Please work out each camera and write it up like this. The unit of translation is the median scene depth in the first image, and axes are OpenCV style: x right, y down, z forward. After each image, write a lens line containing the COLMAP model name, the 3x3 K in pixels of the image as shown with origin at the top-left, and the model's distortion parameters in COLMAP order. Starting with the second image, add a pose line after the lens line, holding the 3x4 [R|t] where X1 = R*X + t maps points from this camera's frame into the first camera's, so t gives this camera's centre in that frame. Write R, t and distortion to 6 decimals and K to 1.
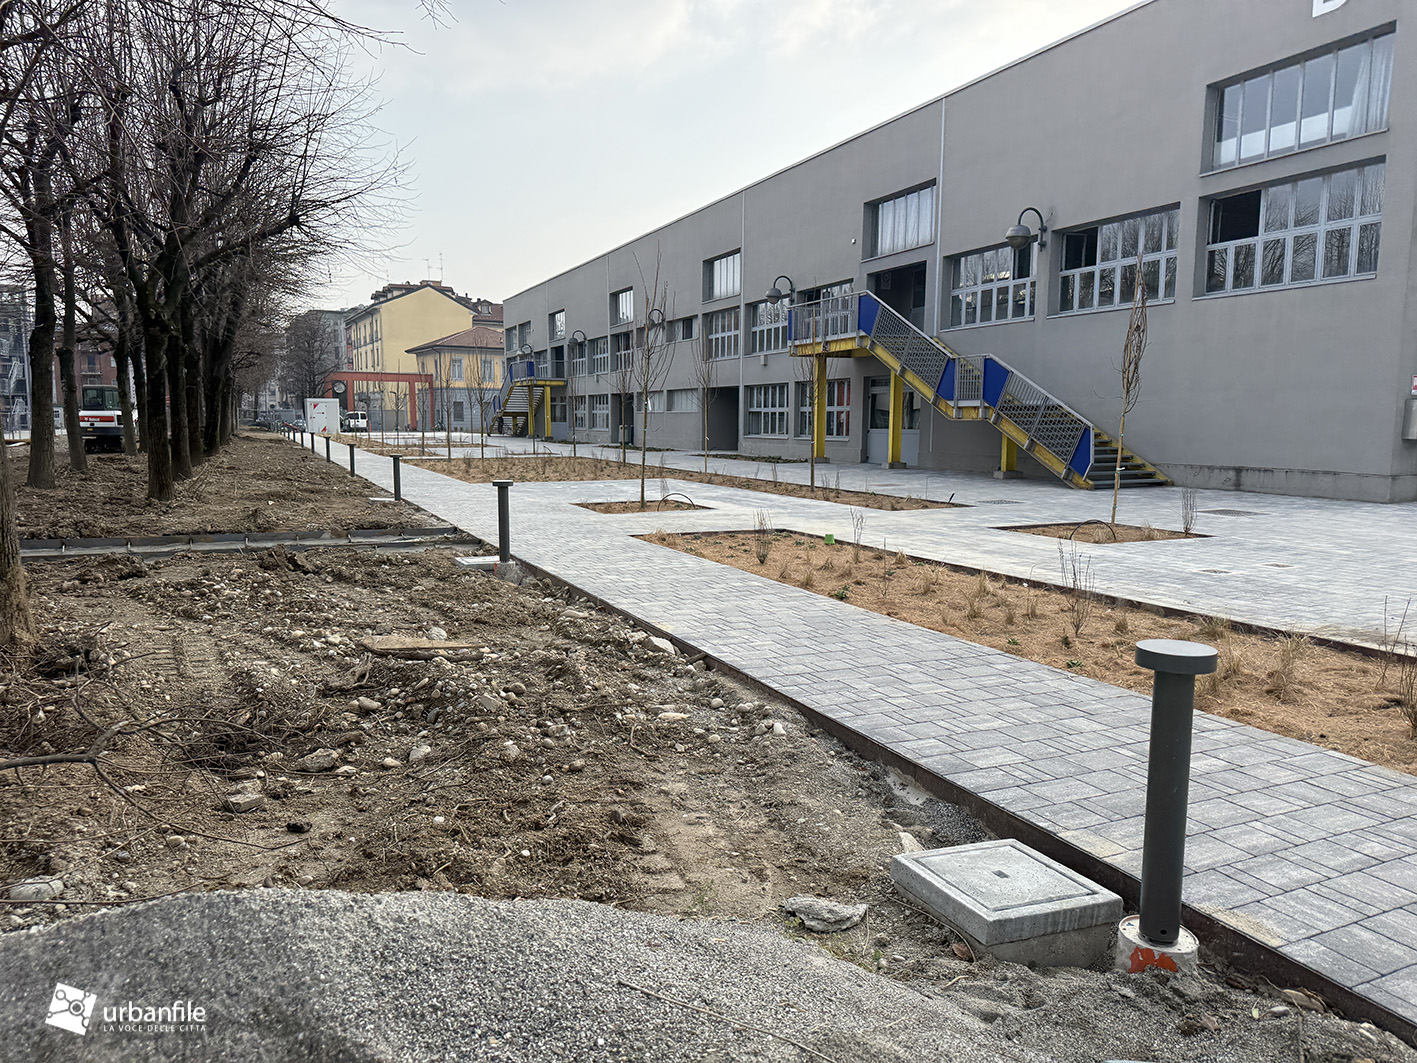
lens RADIAL K [[994.8, 0, 708.5], [0, 994.8, 531.5], [0, 0, 1]] dist [-0.004821, -0.002215]
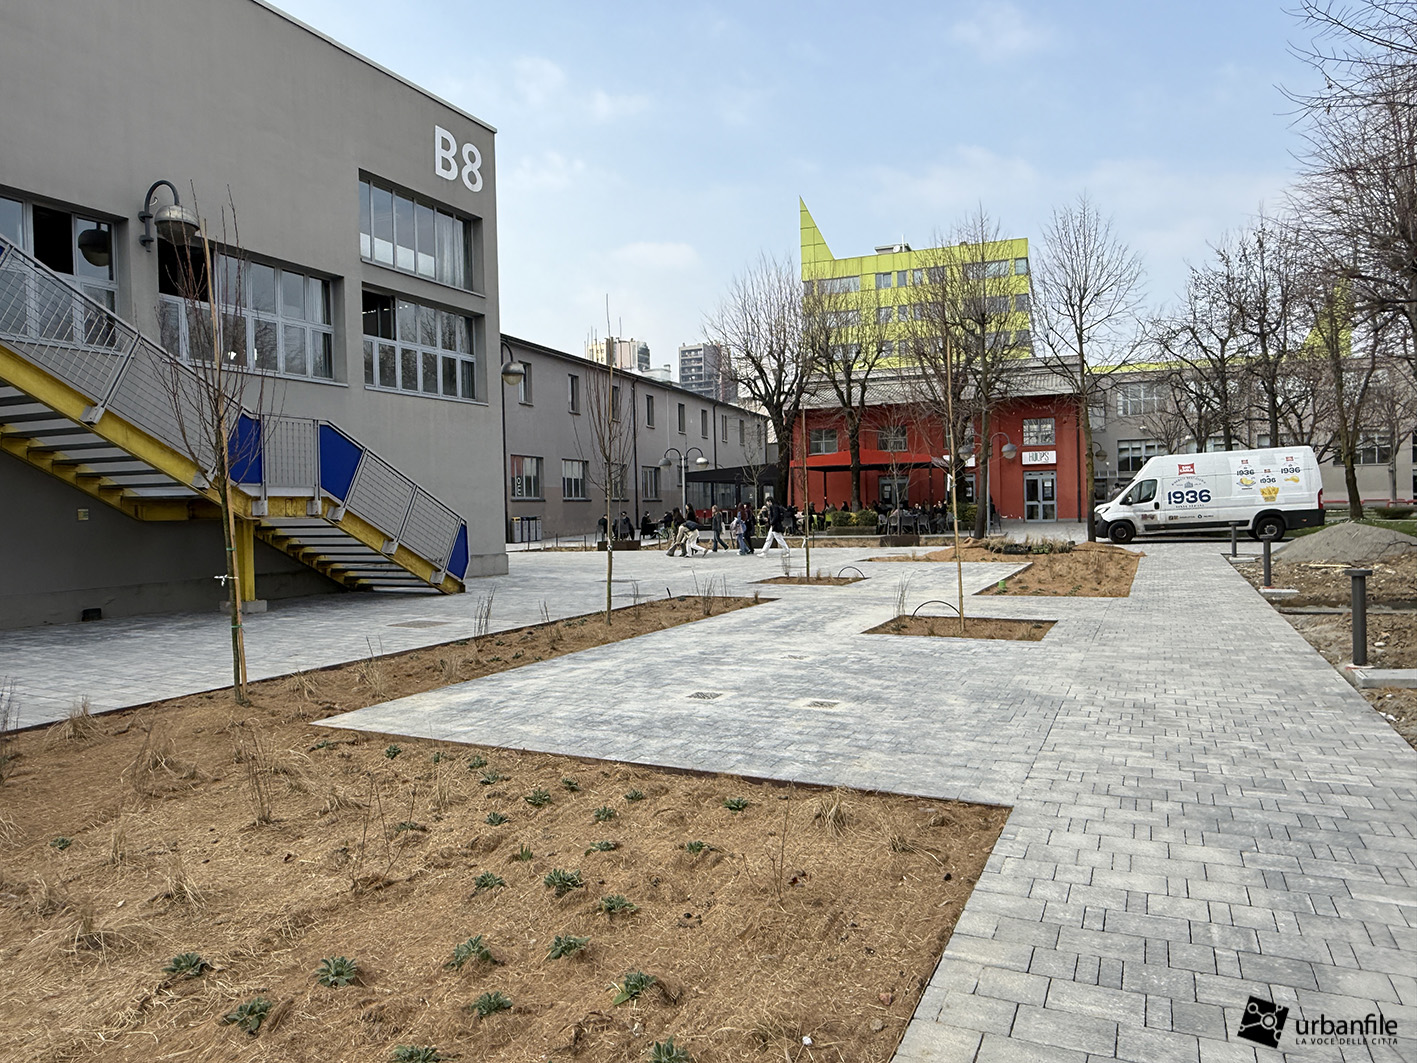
lens RADIAL K [[962.2, 0, 708.5], [0, 962.2, 531.5], [0, 0, 1]] dist [-0.000370, -0.000336]
pose [[-0.635130, -0.048588, 0.770876, -0.491054], [0.062995, 0.991436, 0.114392, -0.192133], [-0.769832, 0.121215, -0.626630, 1.441464]]
